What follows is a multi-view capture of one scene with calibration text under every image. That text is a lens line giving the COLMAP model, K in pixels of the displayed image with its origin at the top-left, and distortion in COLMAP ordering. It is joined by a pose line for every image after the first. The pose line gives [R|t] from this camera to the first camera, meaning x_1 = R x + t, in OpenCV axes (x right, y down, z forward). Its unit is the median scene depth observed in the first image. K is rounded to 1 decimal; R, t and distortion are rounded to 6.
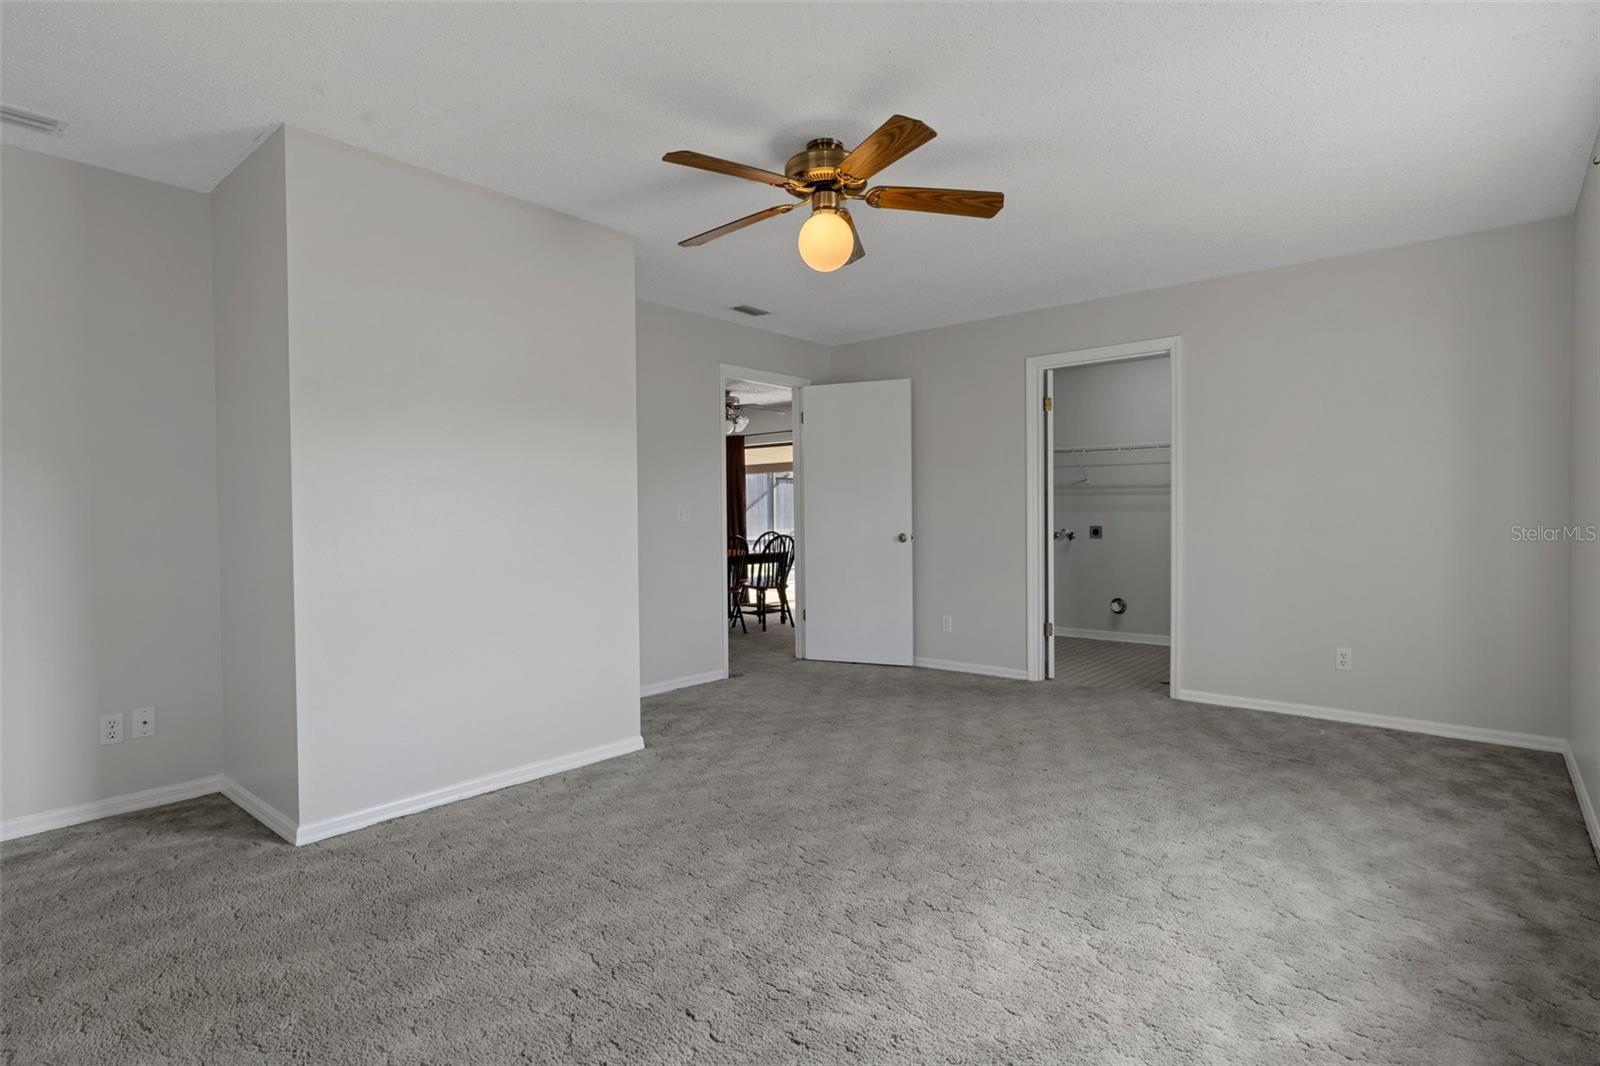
lens RADIAL K [[829.9, 0, 807.9], [0, 829.9, 534.5], [0, 0, 1]] dist [0.002803, 0.000261]
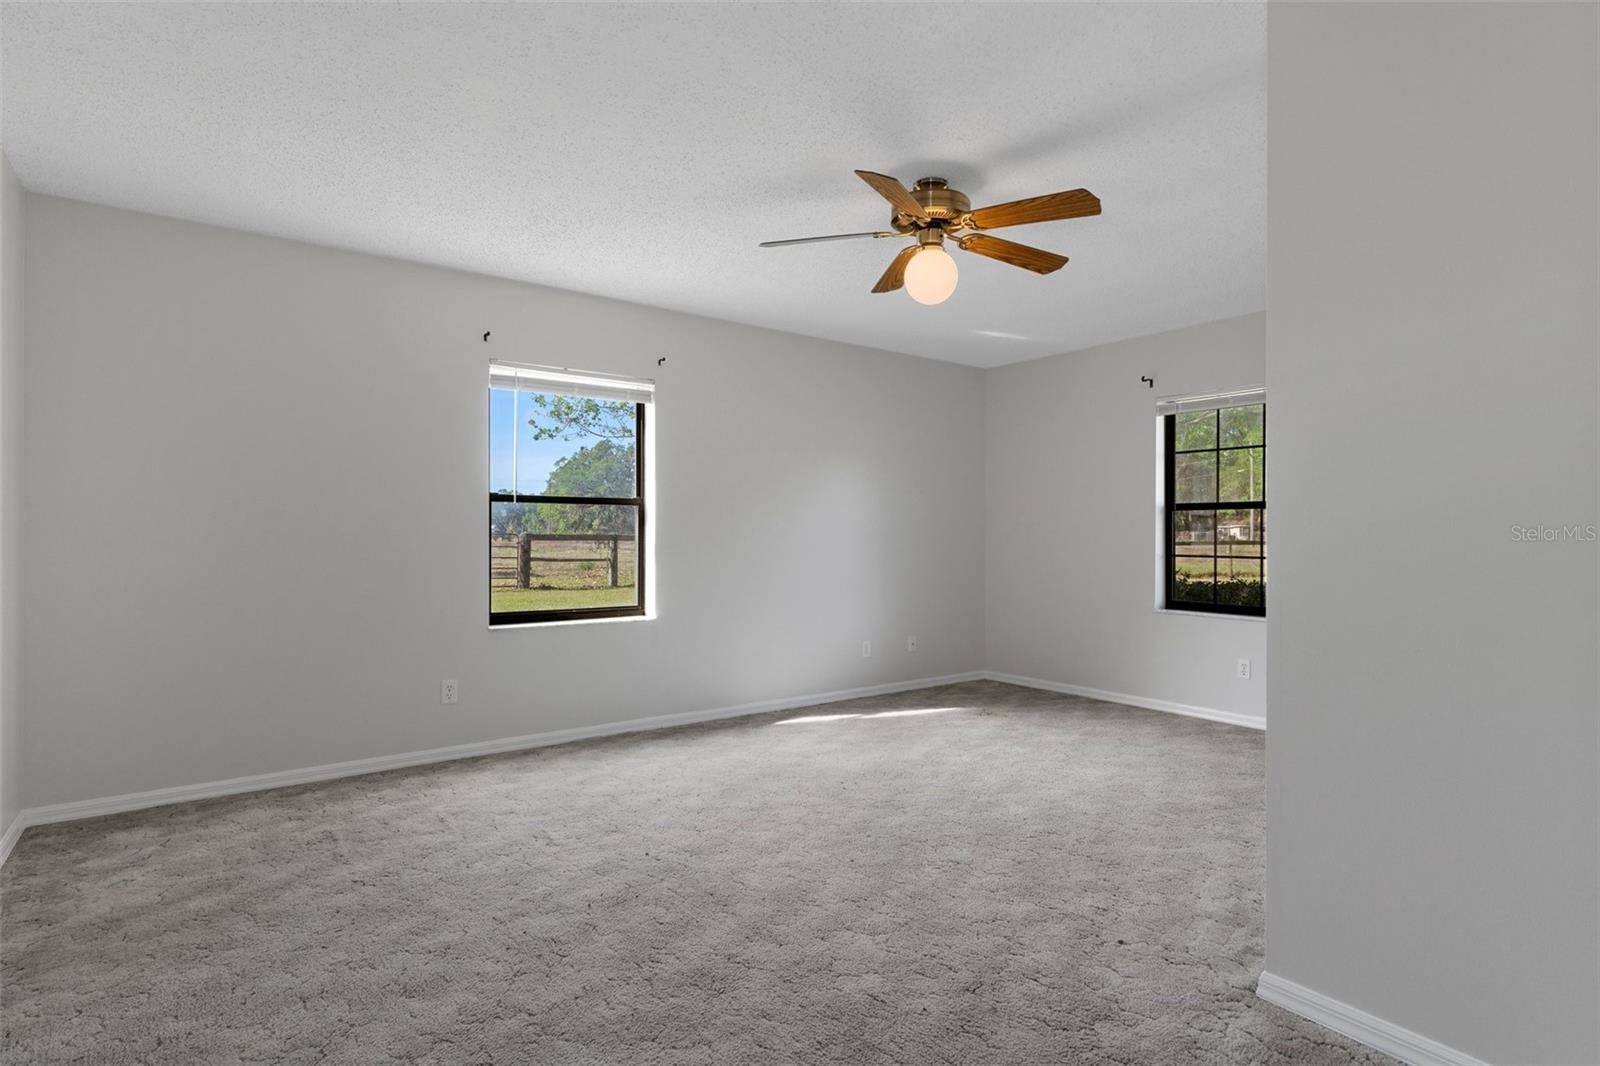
lens RADIAL K [[829.9, 0, 807.9], [0, 829.9, 534.5], [0, 0, 1]] dist [0.002803, 0.000261]
pose [[-0.974191, 0.007521, 0.225601, -0.056335], [0.011545, 0.999797, 0.016525, -0.042137], [-0.225431, 0.018703, -0.974080, 1.899646]]
